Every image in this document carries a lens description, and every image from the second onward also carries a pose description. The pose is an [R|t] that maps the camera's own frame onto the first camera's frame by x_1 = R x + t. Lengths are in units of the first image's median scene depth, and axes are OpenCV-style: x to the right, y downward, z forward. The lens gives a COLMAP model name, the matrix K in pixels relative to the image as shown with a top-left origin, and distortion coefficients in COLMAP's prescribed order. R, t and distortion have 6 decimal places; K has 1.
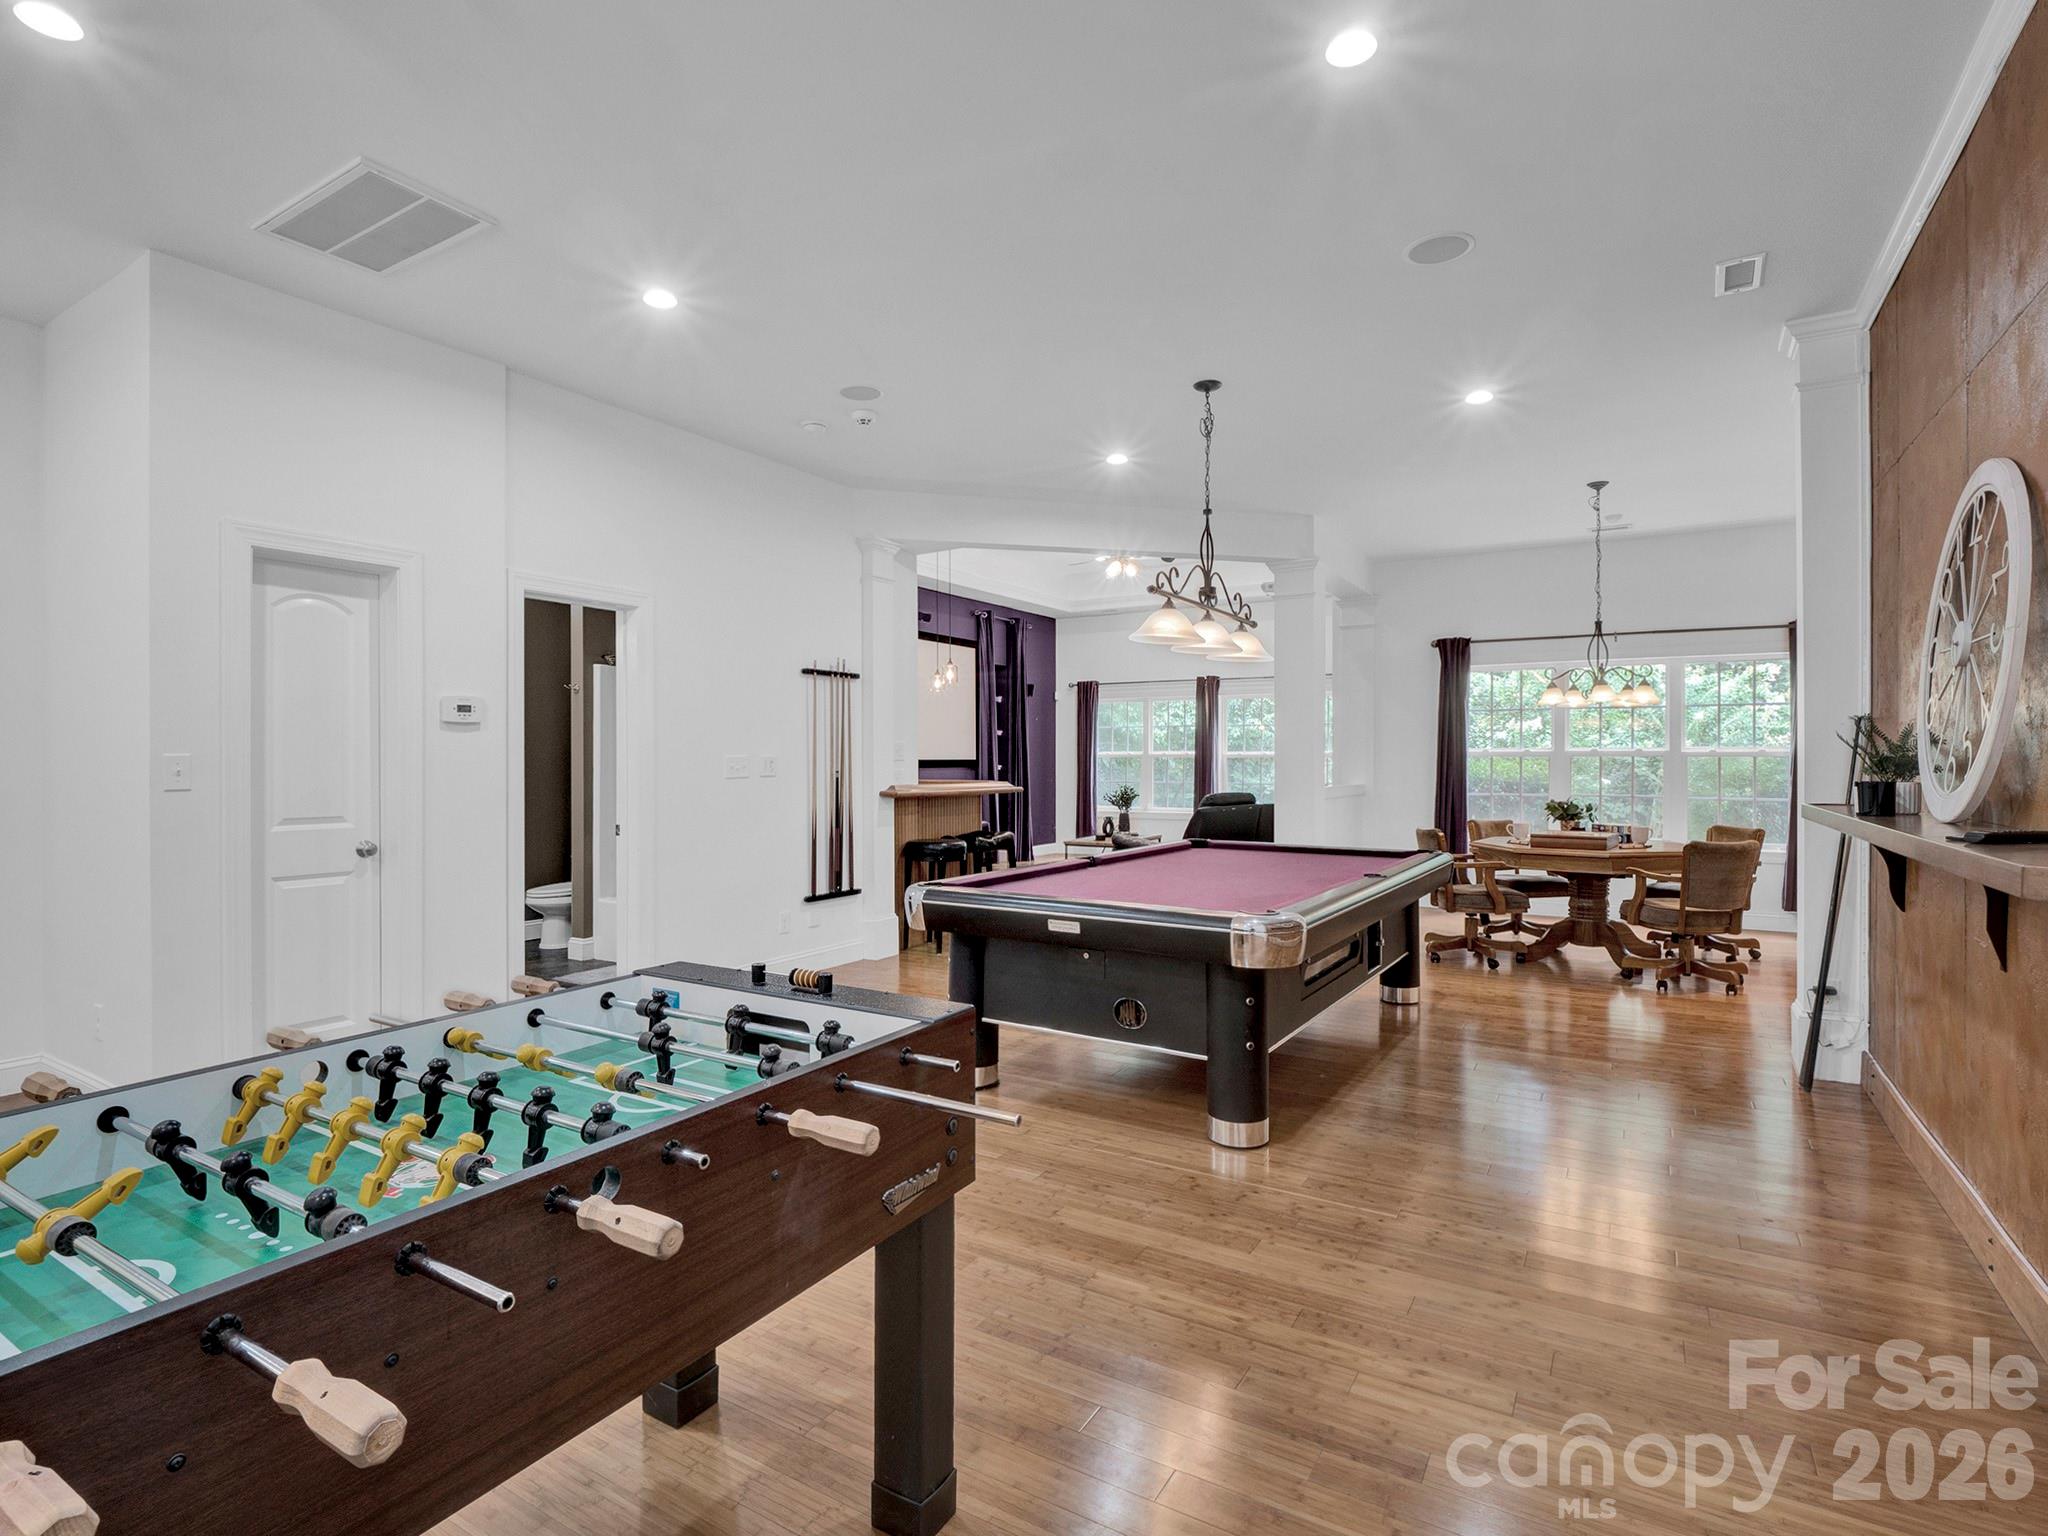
lens RADIAL K [[1015.8, 0, 1030.1], [0, 1015.8, 757.7], [0, 0, 1]] dist [-0.014627, -0.000639]
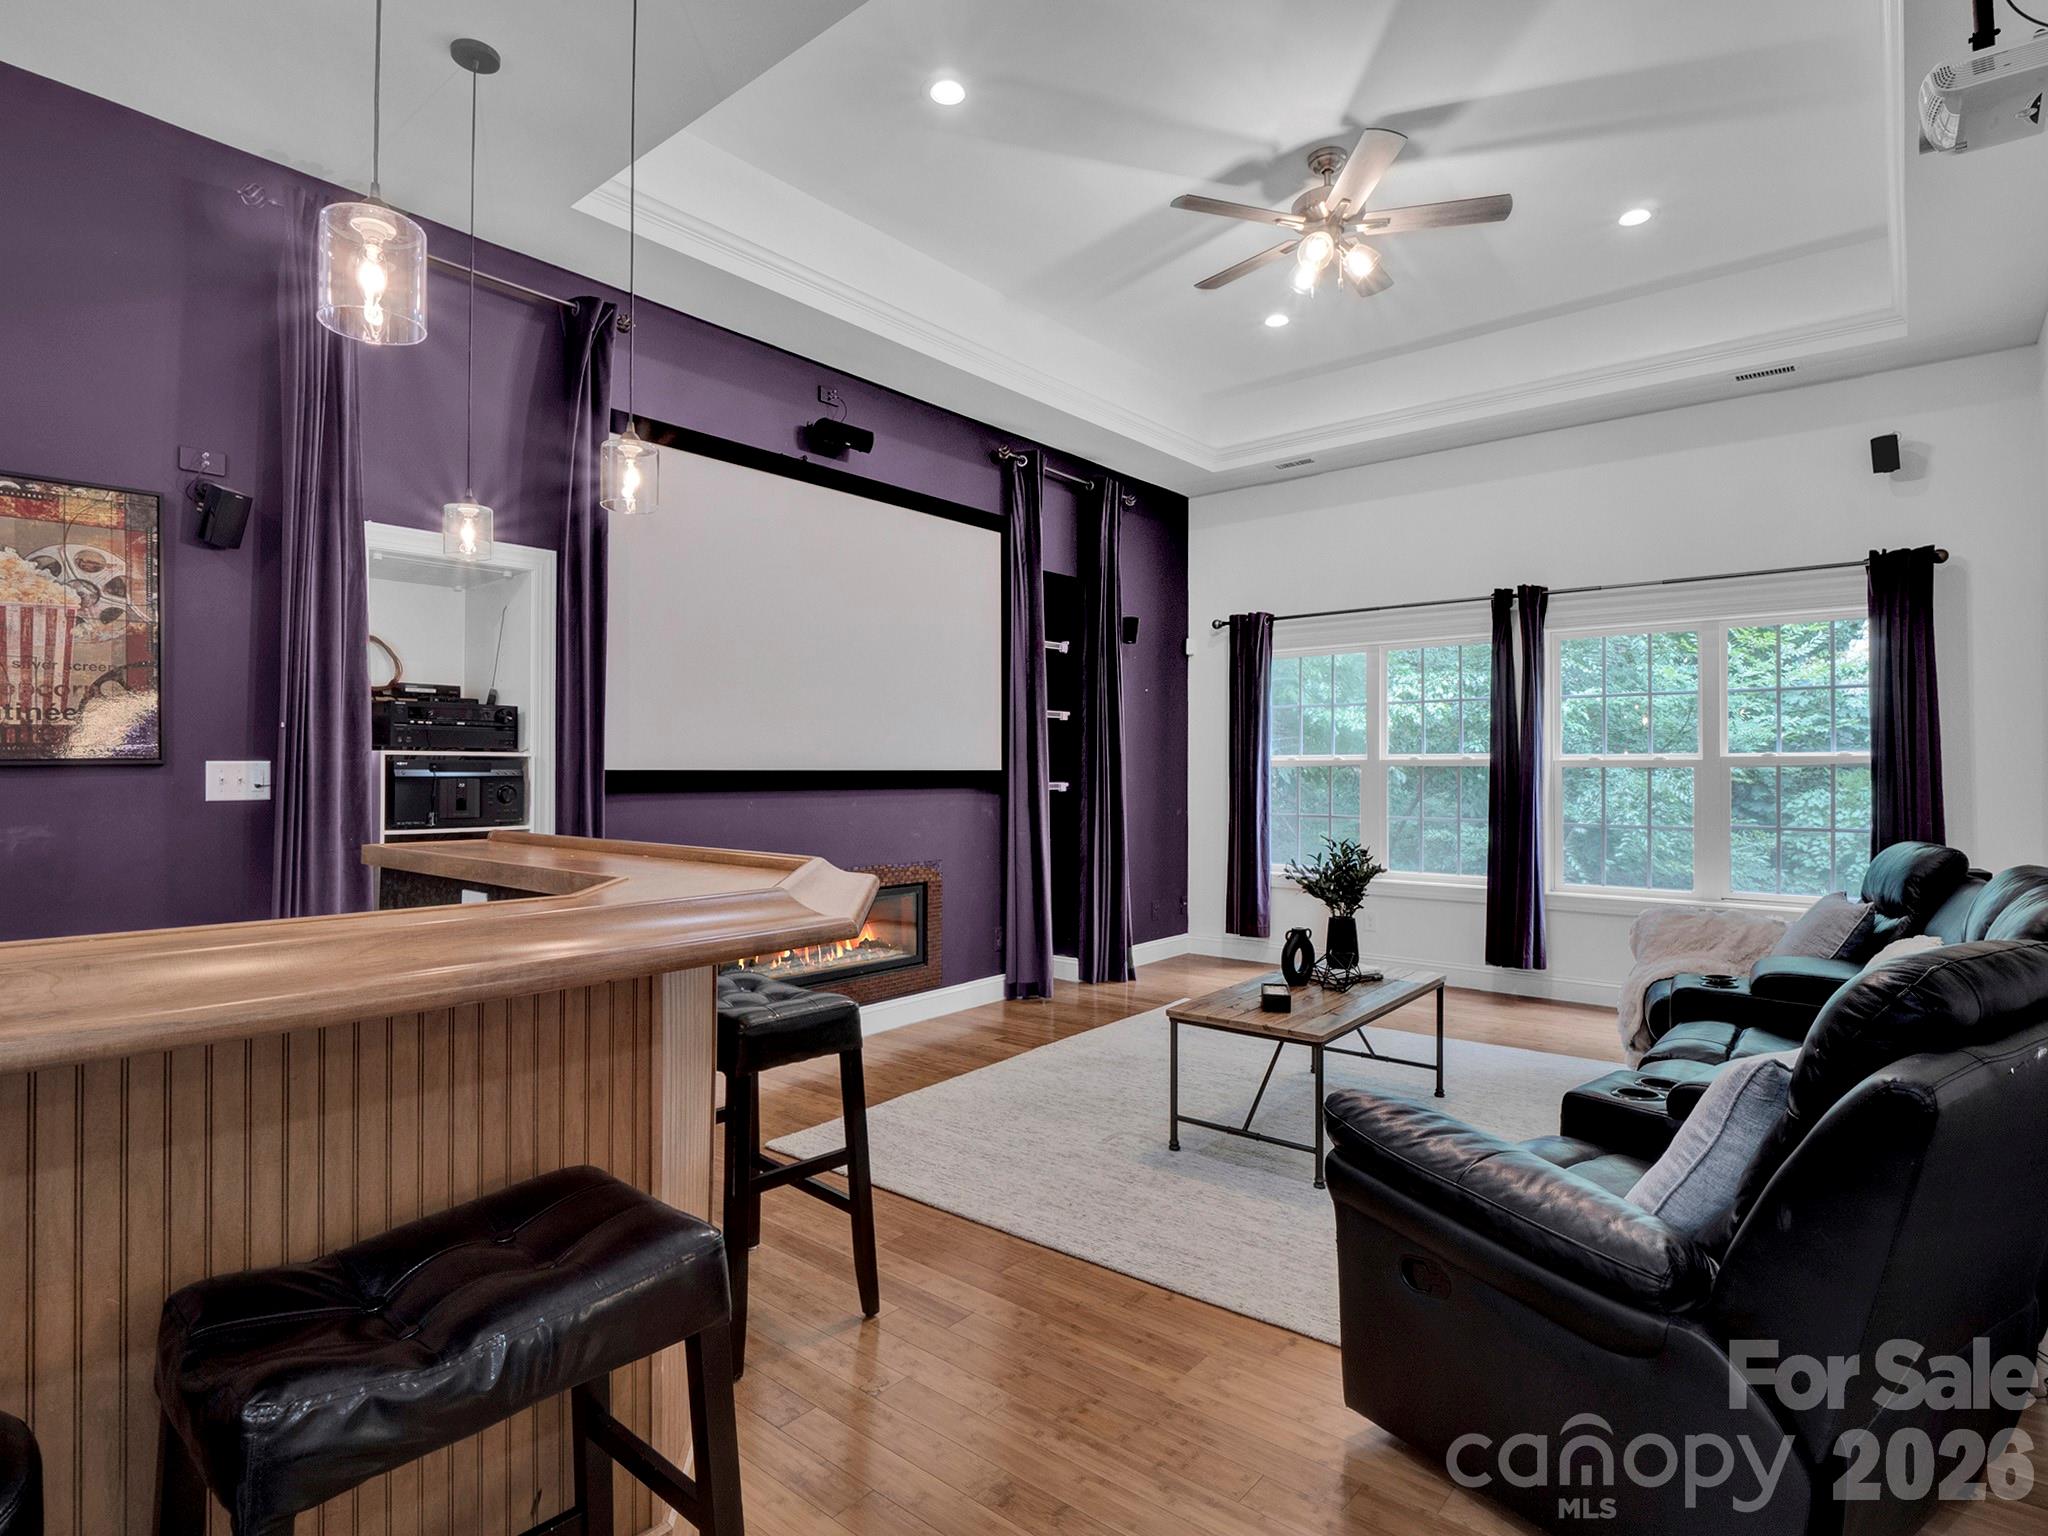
lens RADIAL K [[1015.8, 0, 1030.1], [0, 1015.8, 757.7], [0, 0, 1]] dist [-0.014627, -0.000639]
pose [[0.985304, -0.000879, -0.170806, 0.037437], [-0.000640, 0.999961, -0.008840, 0.000157], [0.170807, 0.008819, 0.985265, 0.523530]]
